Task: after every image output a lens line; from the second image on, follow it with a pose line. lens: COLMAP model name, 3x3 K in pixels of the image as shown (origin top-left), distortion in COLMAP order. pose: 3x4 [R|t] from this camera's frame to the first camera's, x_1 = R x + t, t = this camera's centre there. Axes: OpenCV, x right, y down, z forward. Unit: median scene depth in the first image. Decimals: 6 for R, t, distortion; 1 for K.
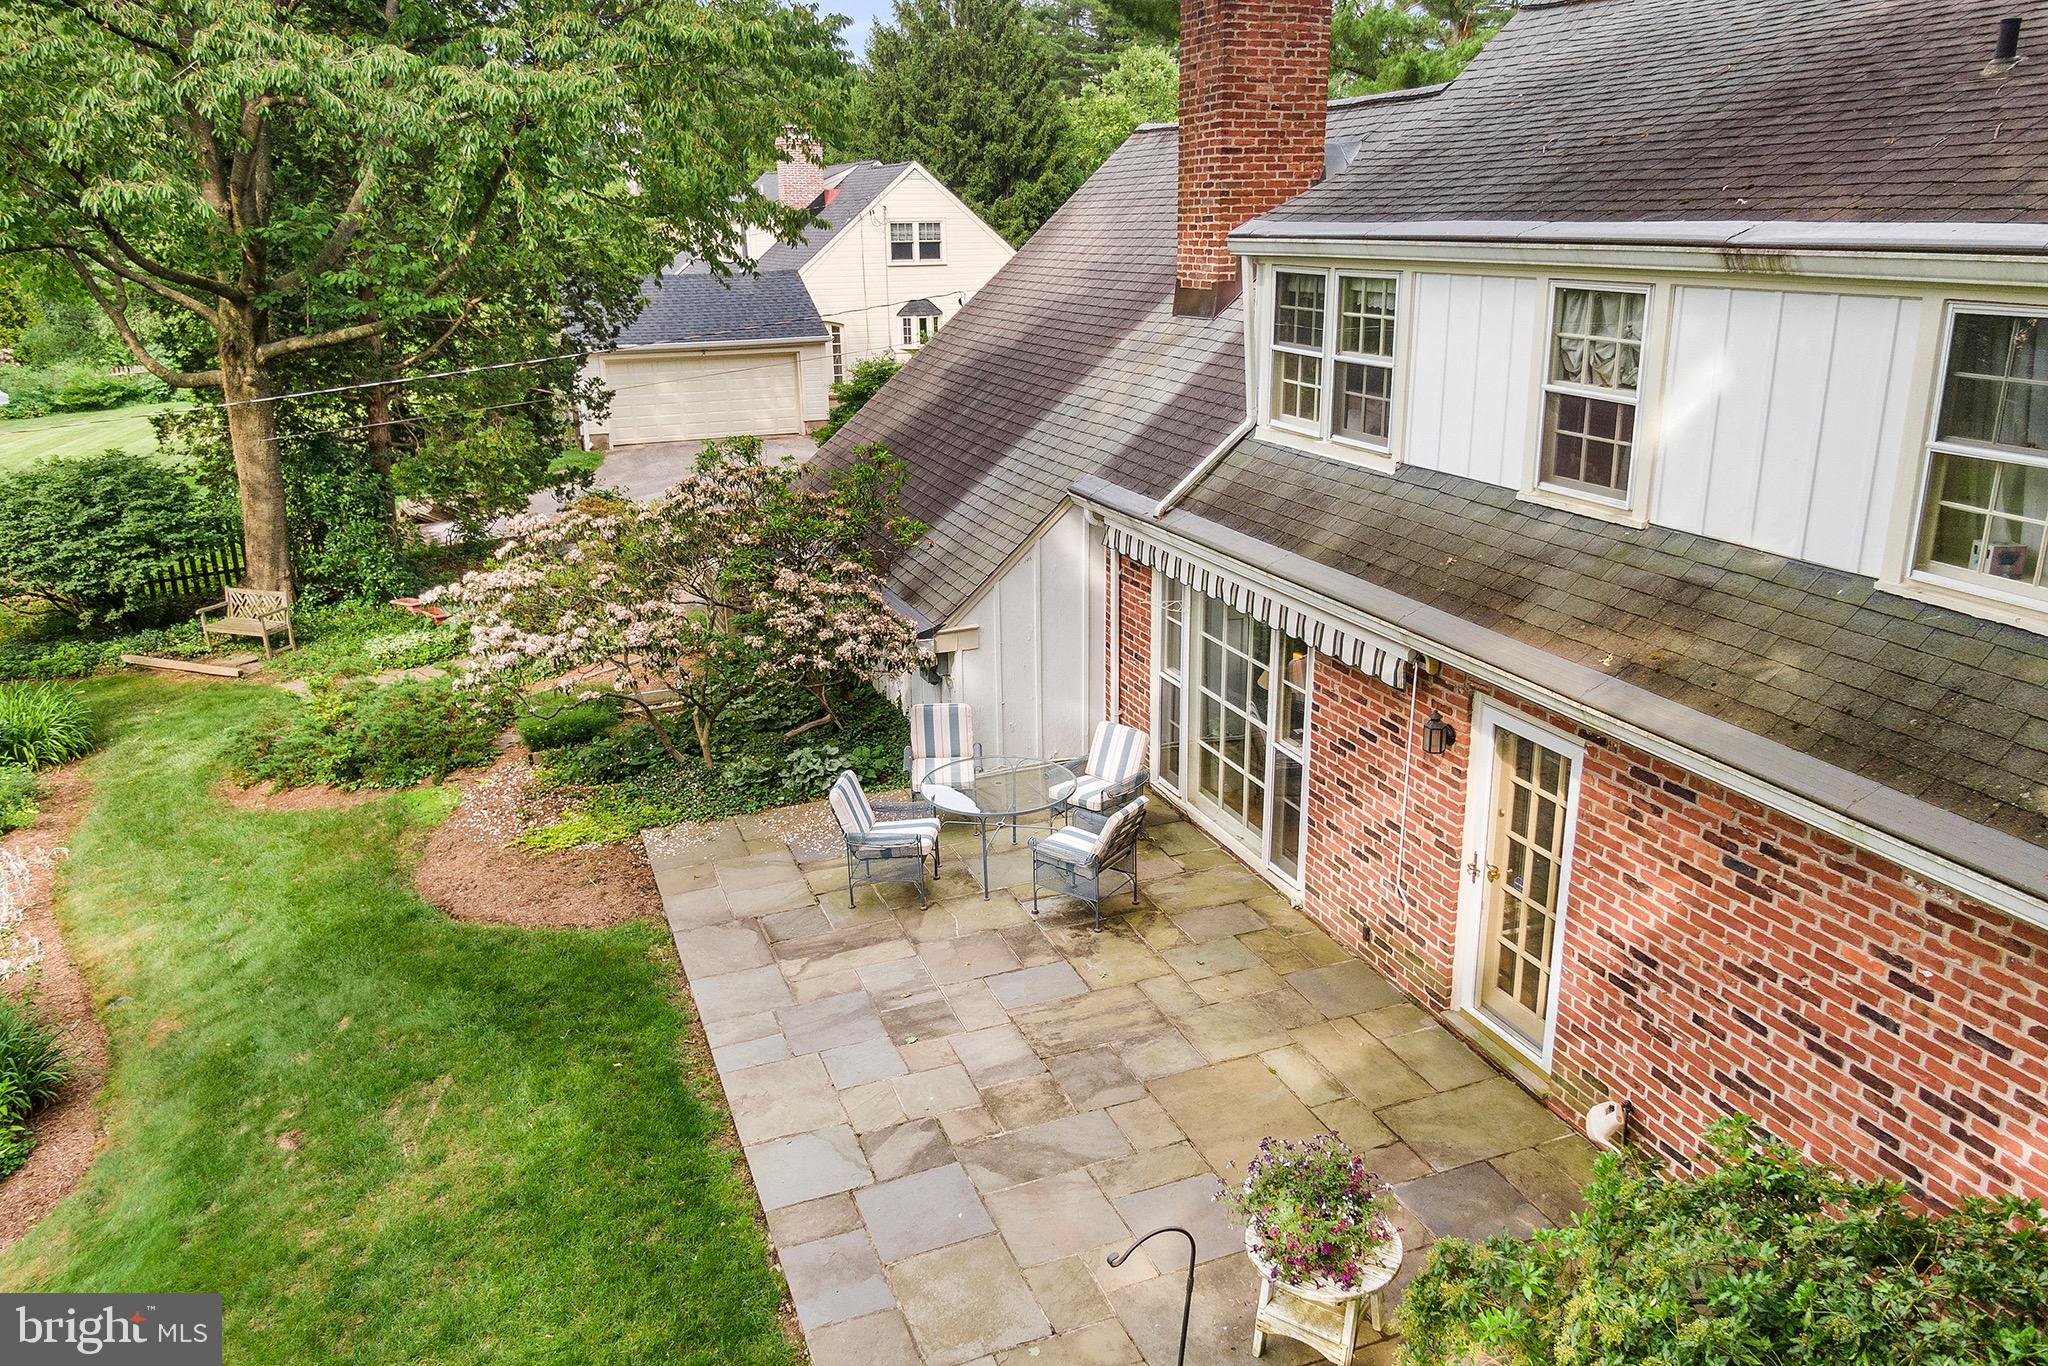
lens RADIAL K [[1486.5, 0, 1015.4], [0, 1486.5, 671.9], [0, 0, 1]] dist [0.021036, -0.028424]
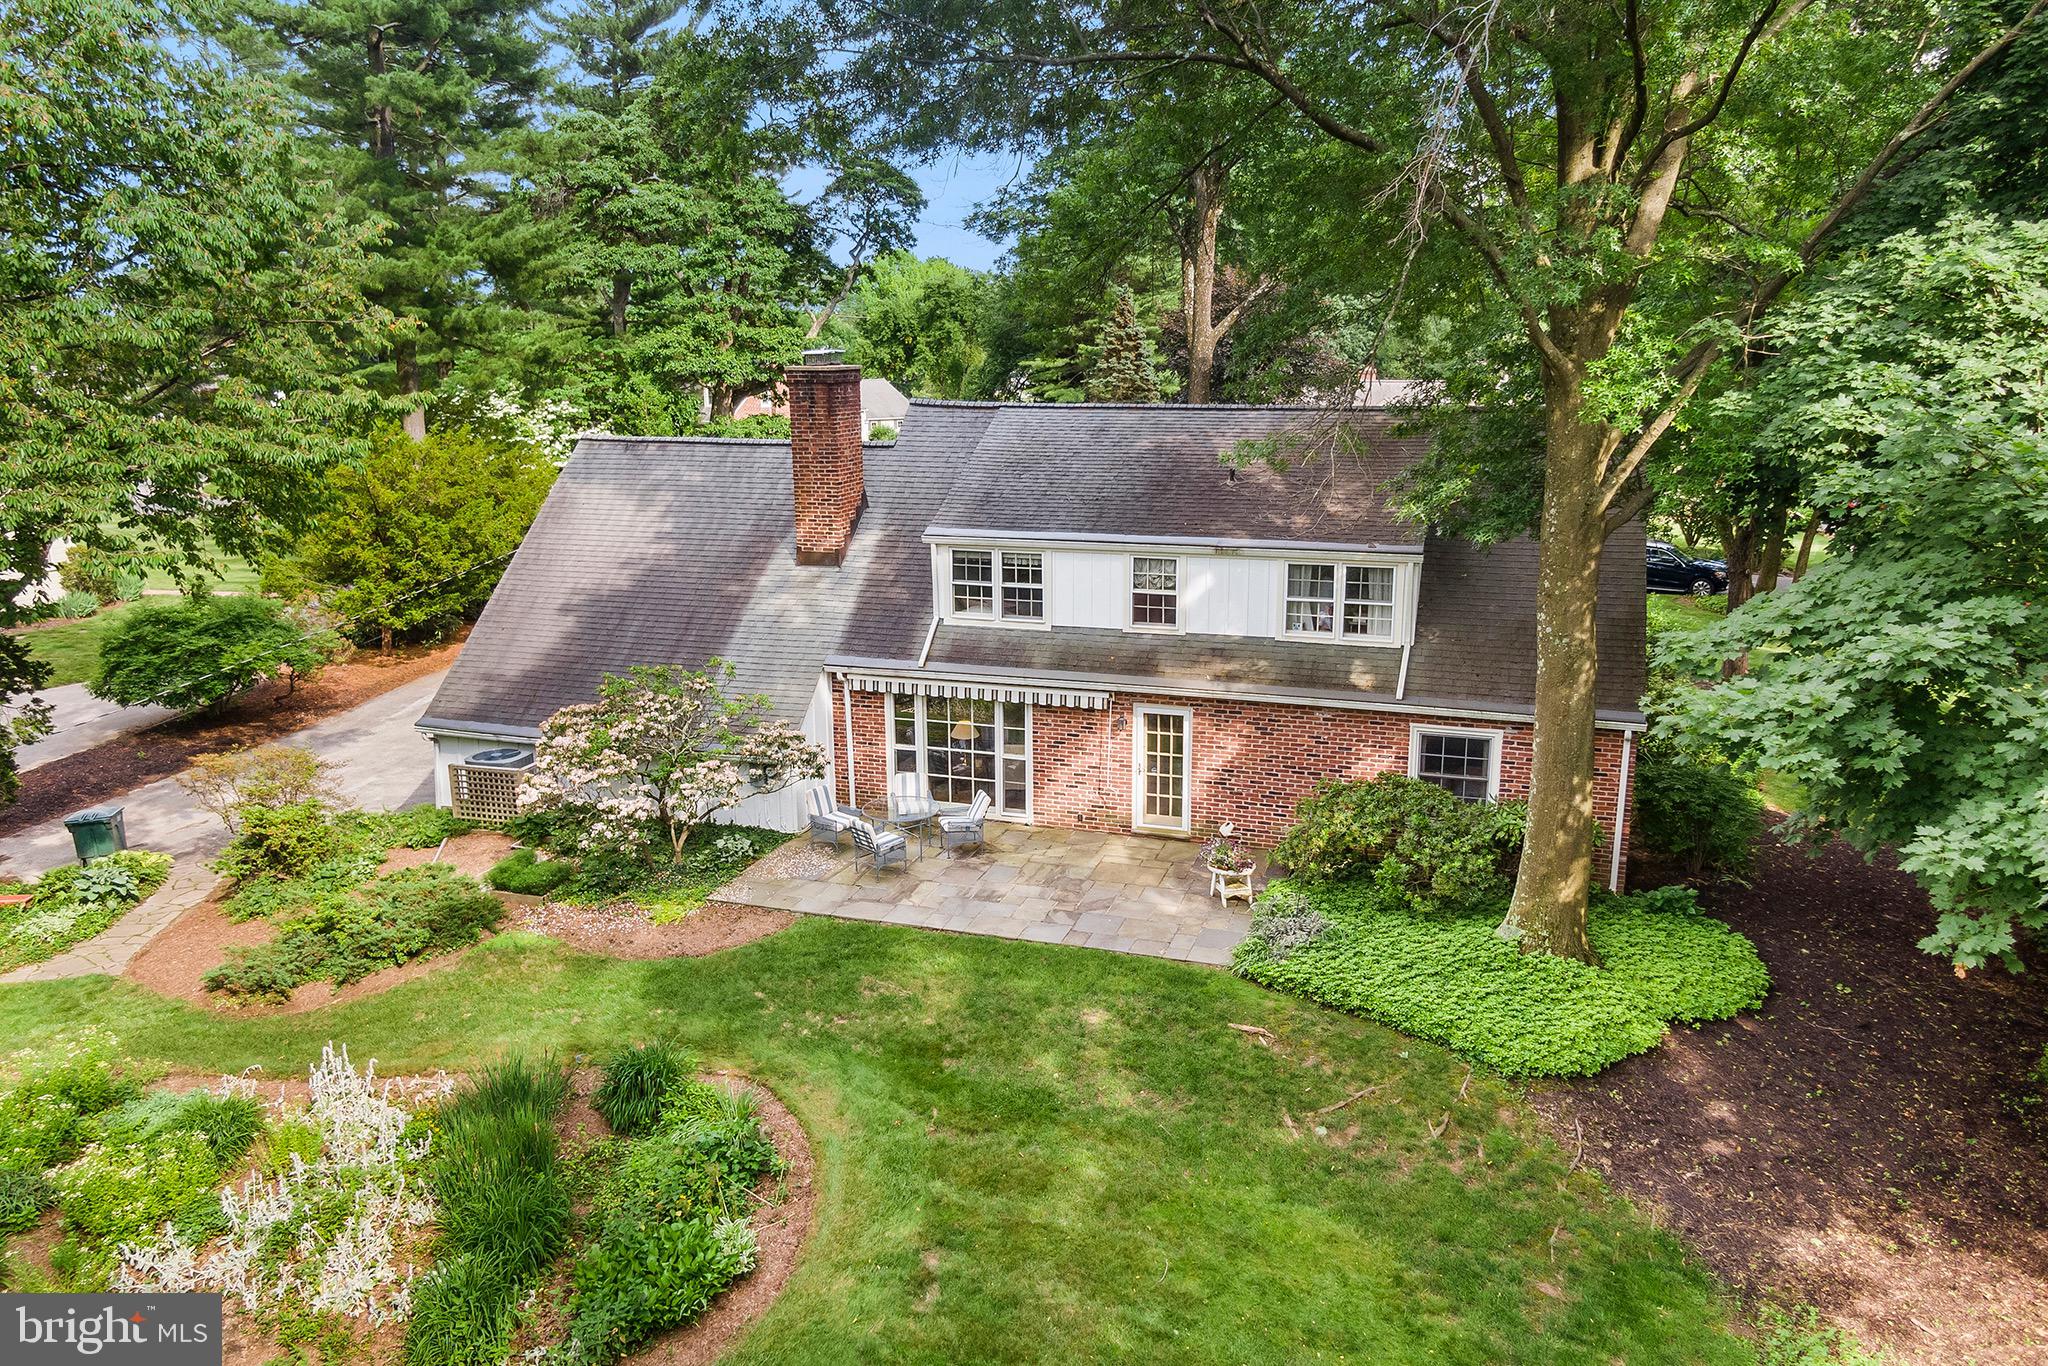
lens RADIAL K [[1486.5, 0, 1032.7], [0, 1486.5, 680.7], [0, 0, 1]] dist [0.021036, -0.028424]
pose [[0.629540, -0.165478, 0.759142, -1.661858], [0.229788, 0.973002, 0.021537, -0.113962], [-0.742211, 0.160884, 0.650568, -0.565431]]
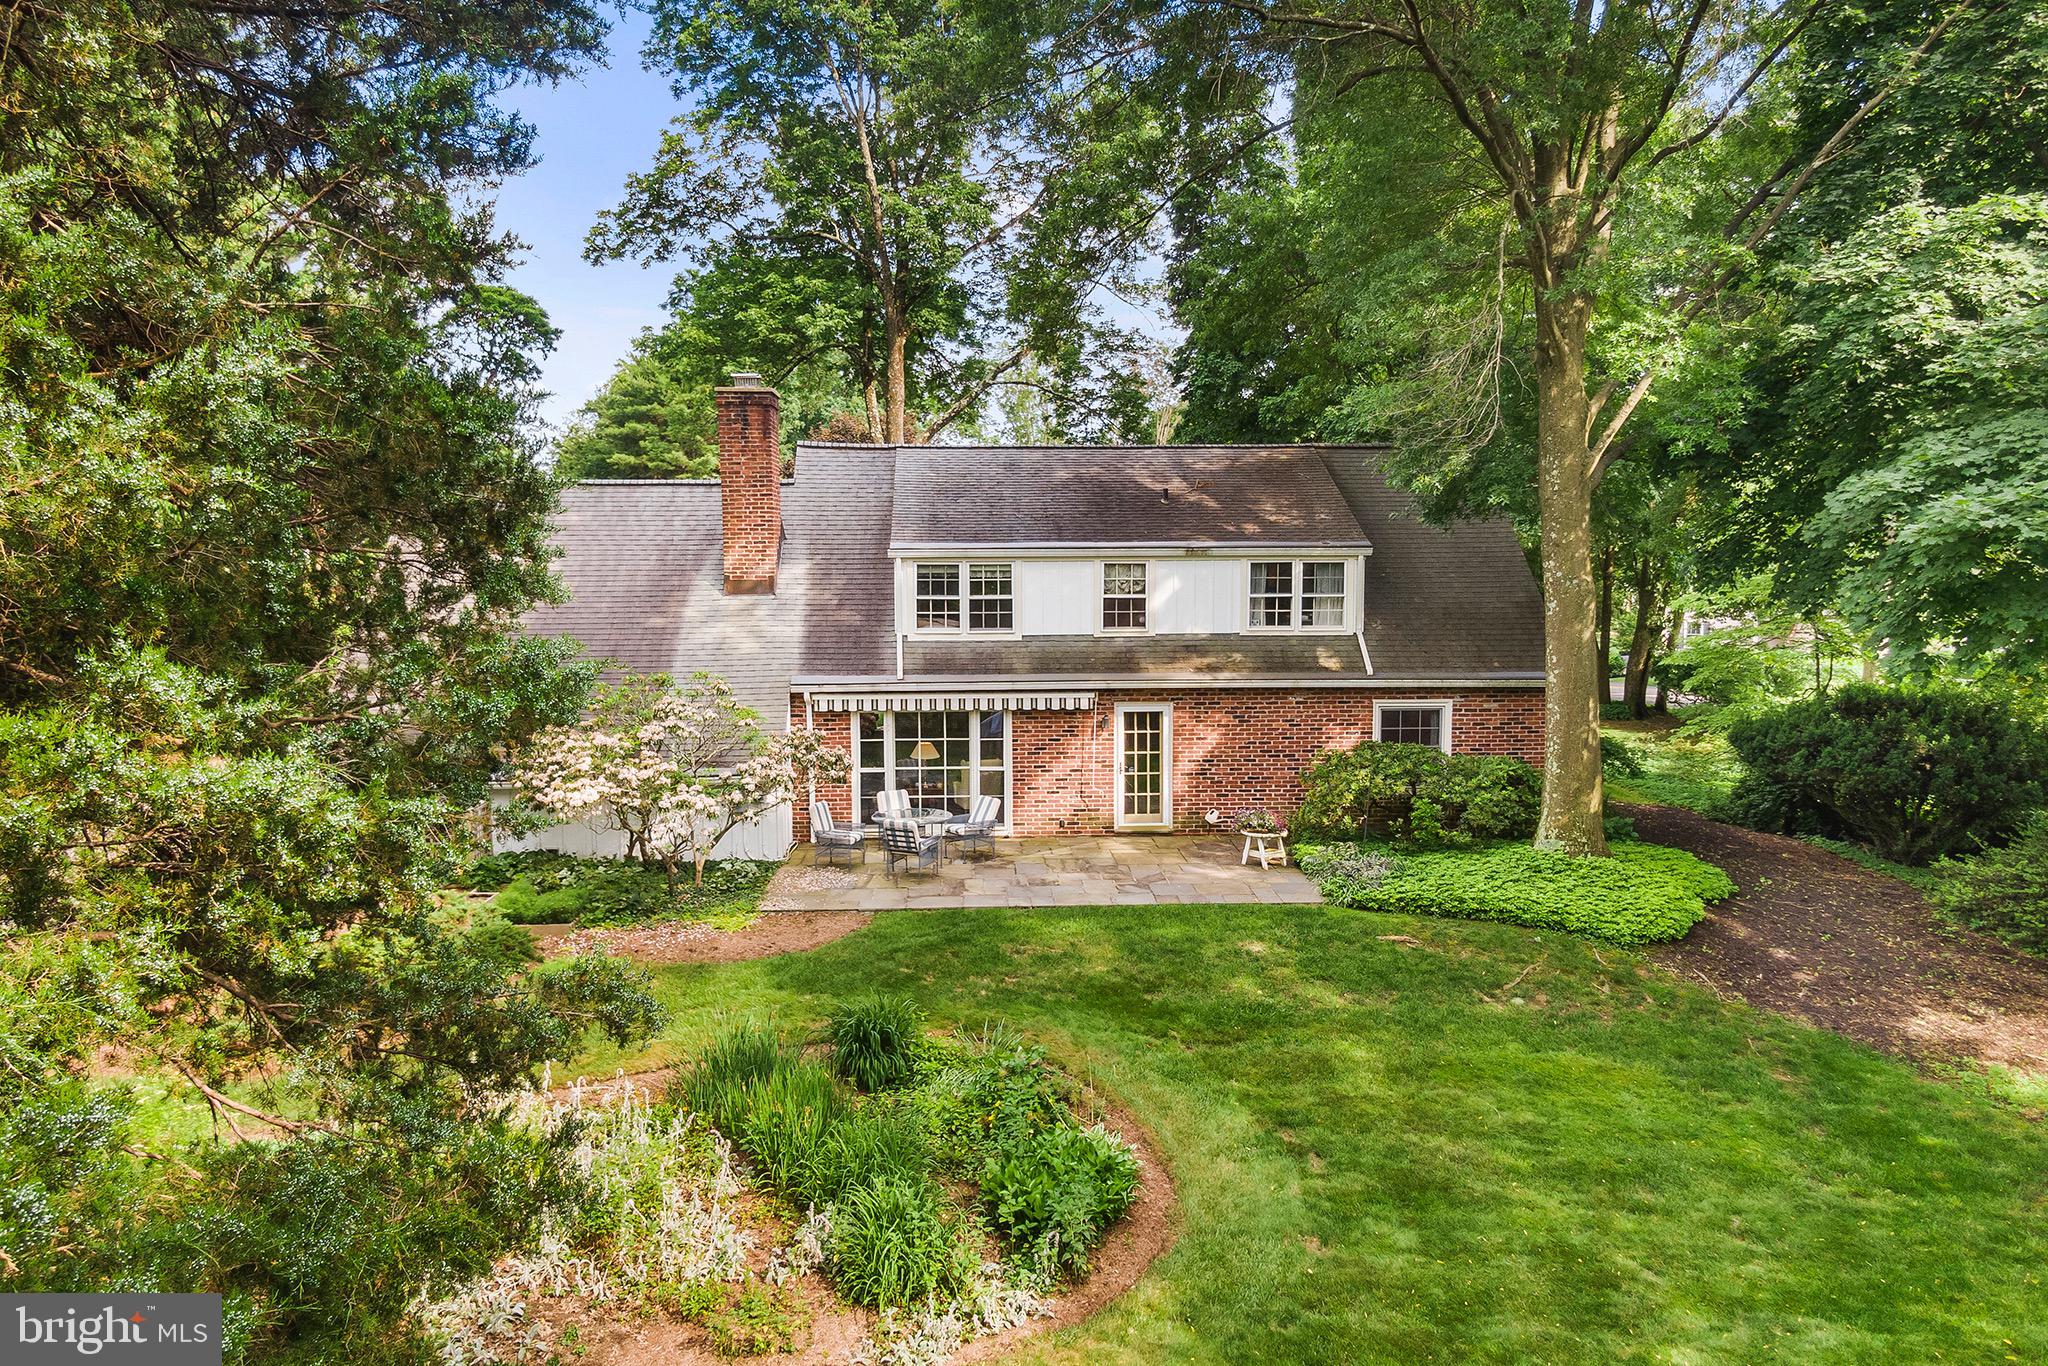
lens RADIAL K [[1486.5, 0, 1037.3], [0, 1486.5, 679.5], [0, 0, 1]] dist [0.021036, -0.028424]
pose [[0.308120, -0.073180, 0.948529, -2.128400], [0.285841, 0.958090, -0.018935, -0.015661], [-0.907390, 0.276963, 0.316124, 0.213208]]
